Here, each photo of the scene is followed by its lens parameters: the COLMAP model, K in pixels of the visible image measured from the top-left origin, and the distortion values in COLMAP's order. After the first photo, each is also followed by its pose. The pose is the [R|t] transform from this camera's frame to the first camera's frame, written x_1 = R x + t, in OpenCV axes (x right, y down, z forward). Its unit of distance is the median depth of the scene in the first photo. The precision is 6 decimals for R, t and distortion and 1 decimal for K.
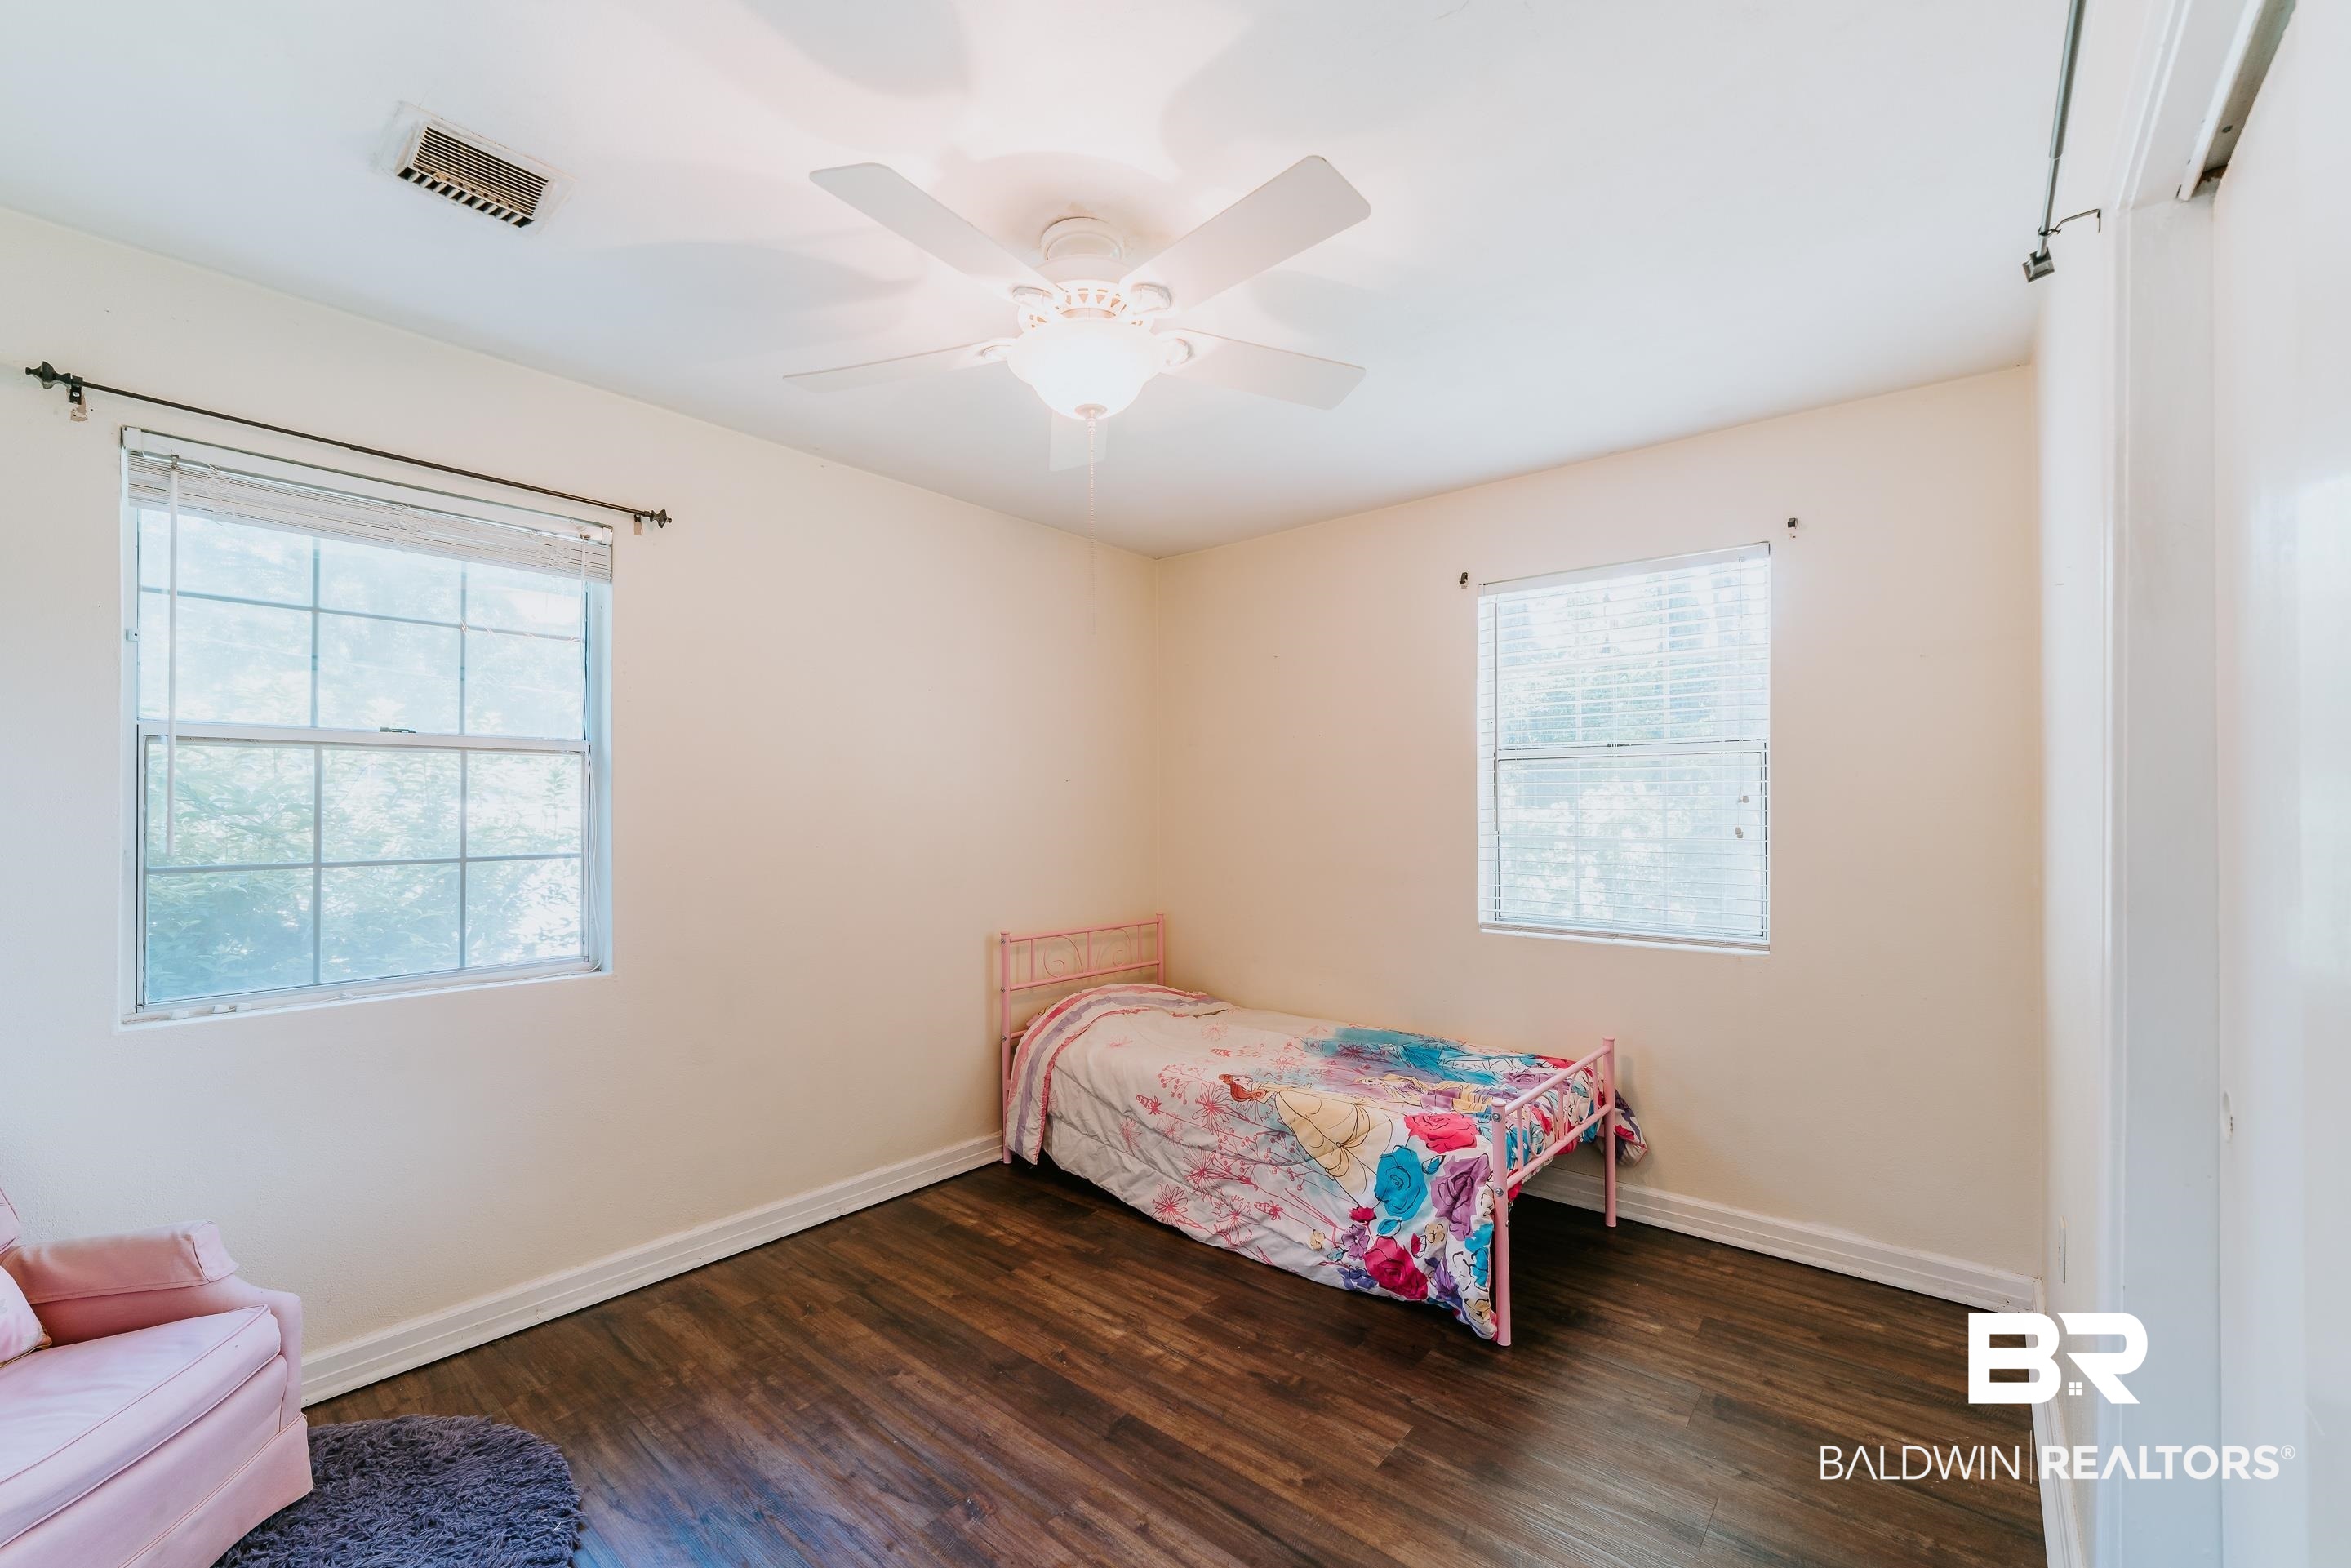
lens RADIAL K [[901.1, 0, 1177.6], [0, 901.1, 793.3], [0, 0, 1]] dist [-0.025822, 0.008948]
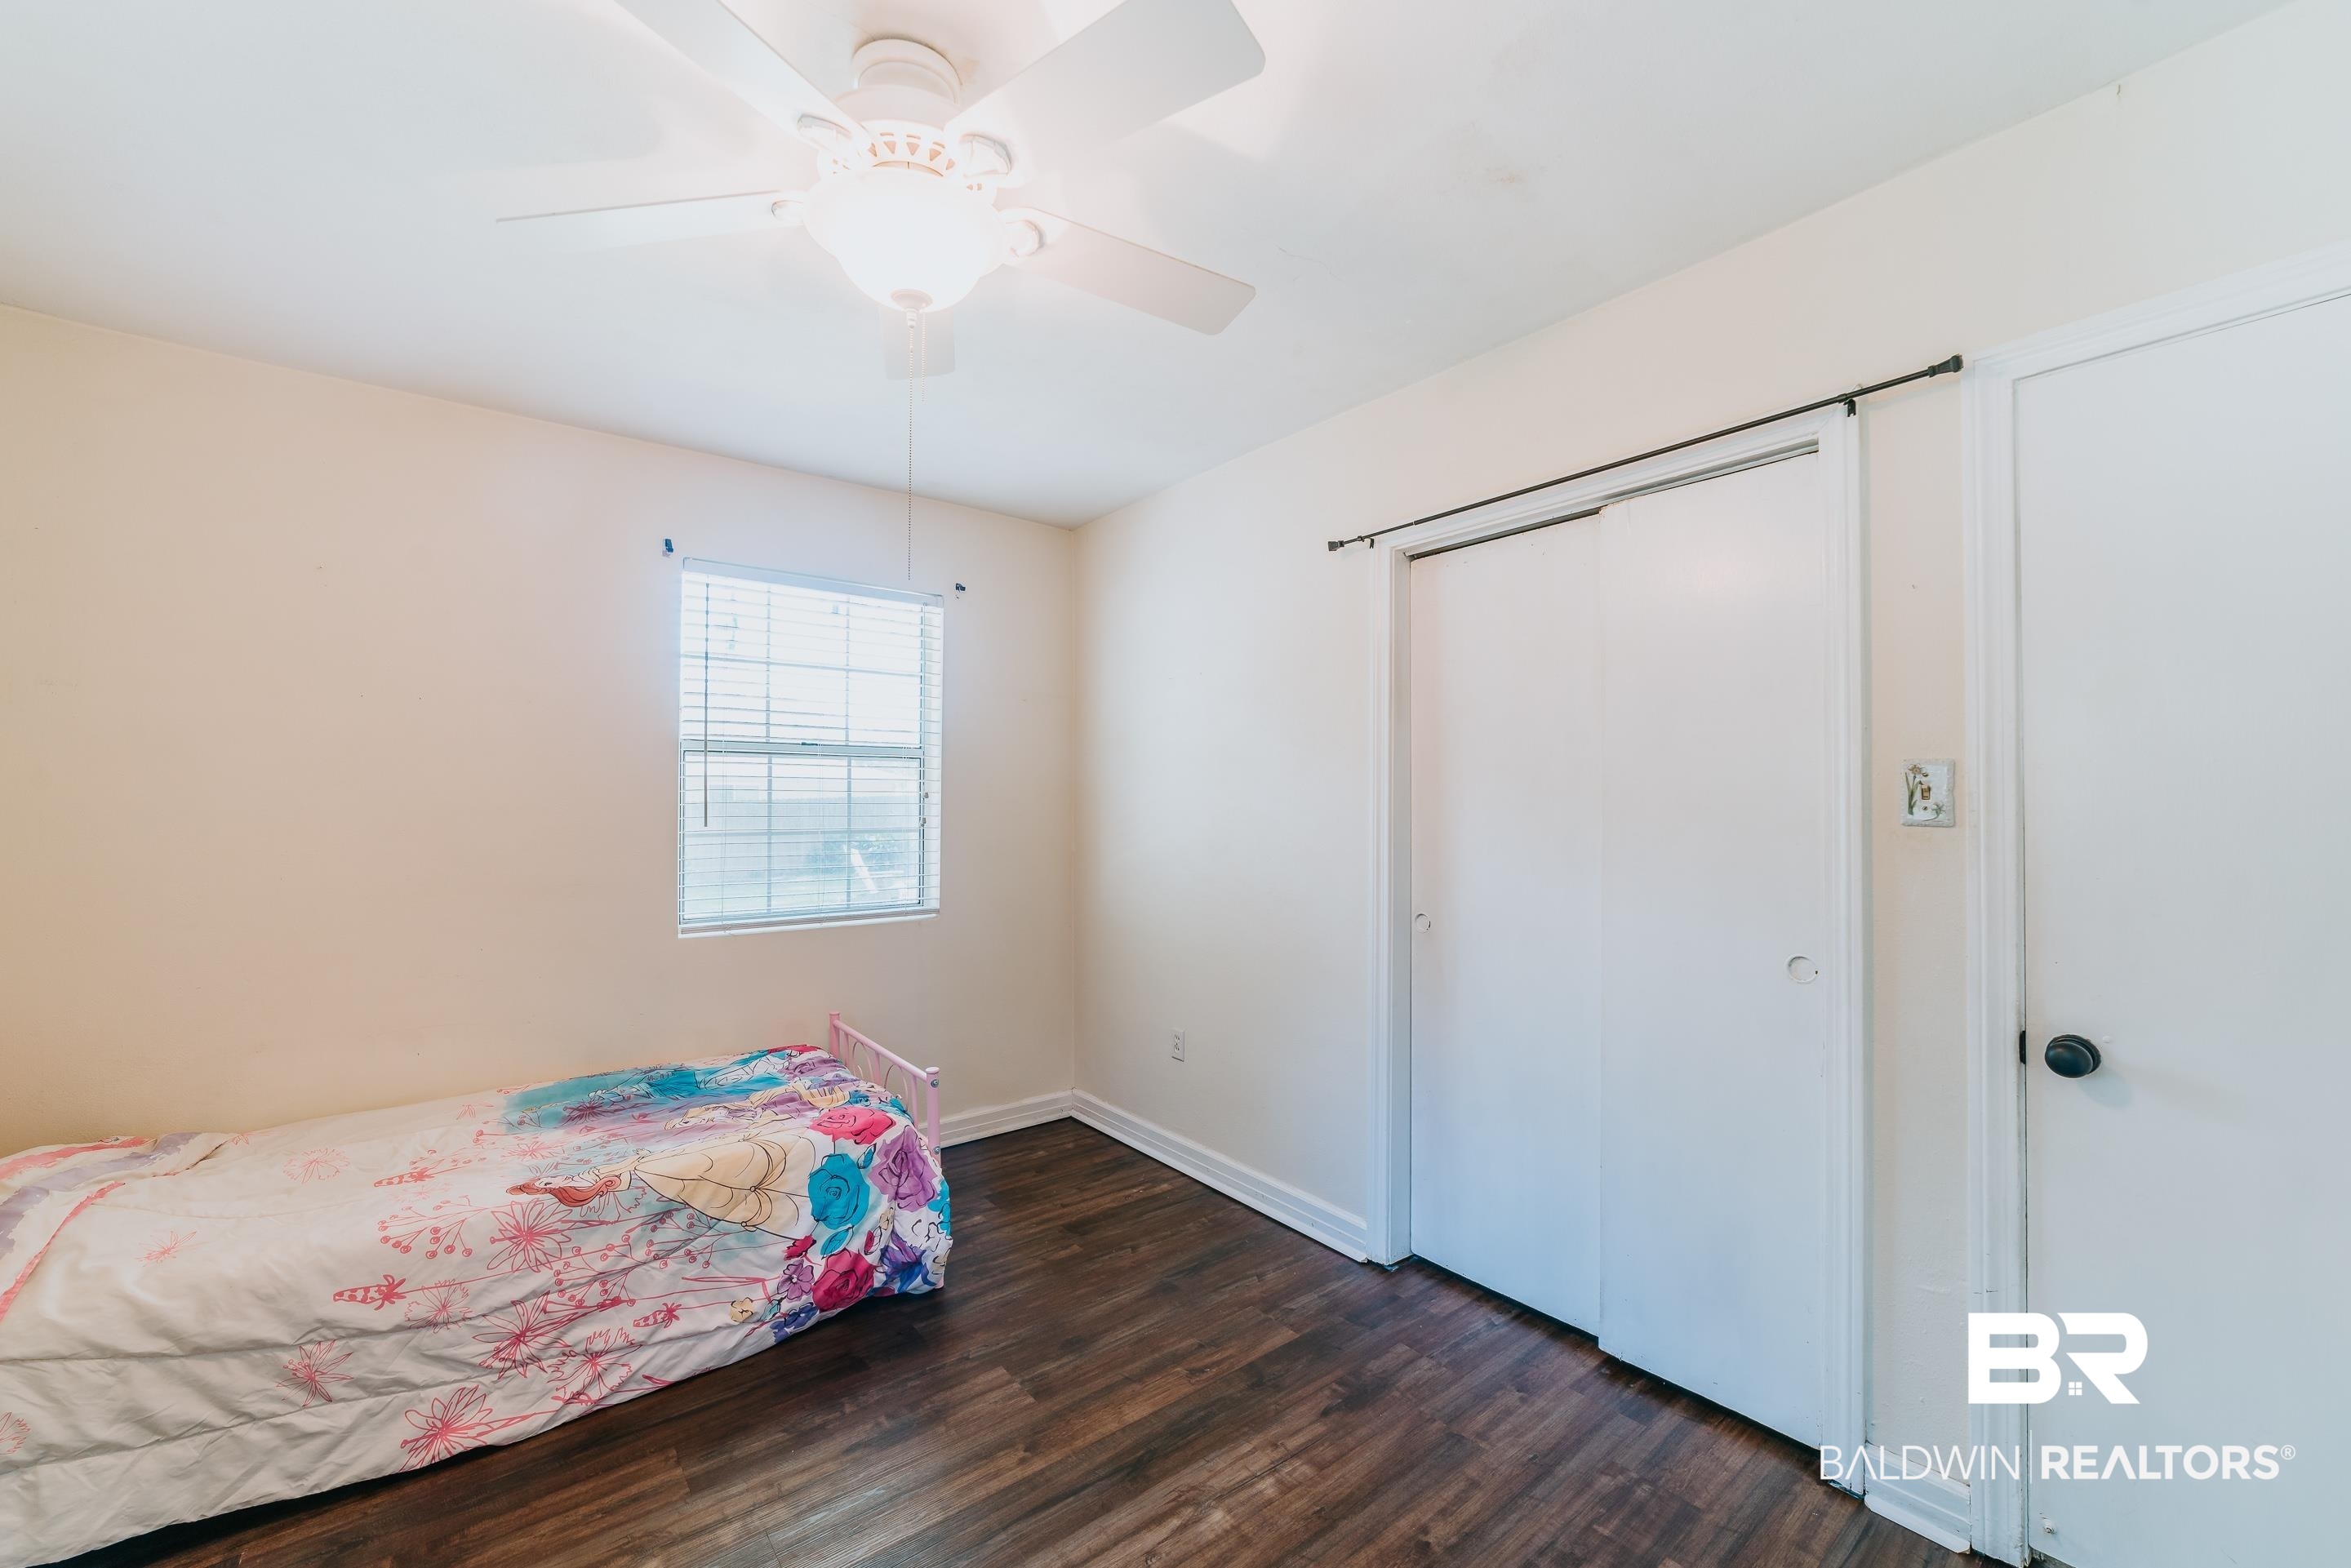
lens RADIAL K [[901.1, 0, 1177.6], [0, 901.1, 793.3], [0, 0, 1]] dist [-0.025822, 0.008948]
pose [[0.246889, 0.004976, 0.969031, -0.529312], [-0.011912, 0.999927, -0.002100, 0.007889], [-0.968971, -0.011024, 0.246930, 0.378839]]
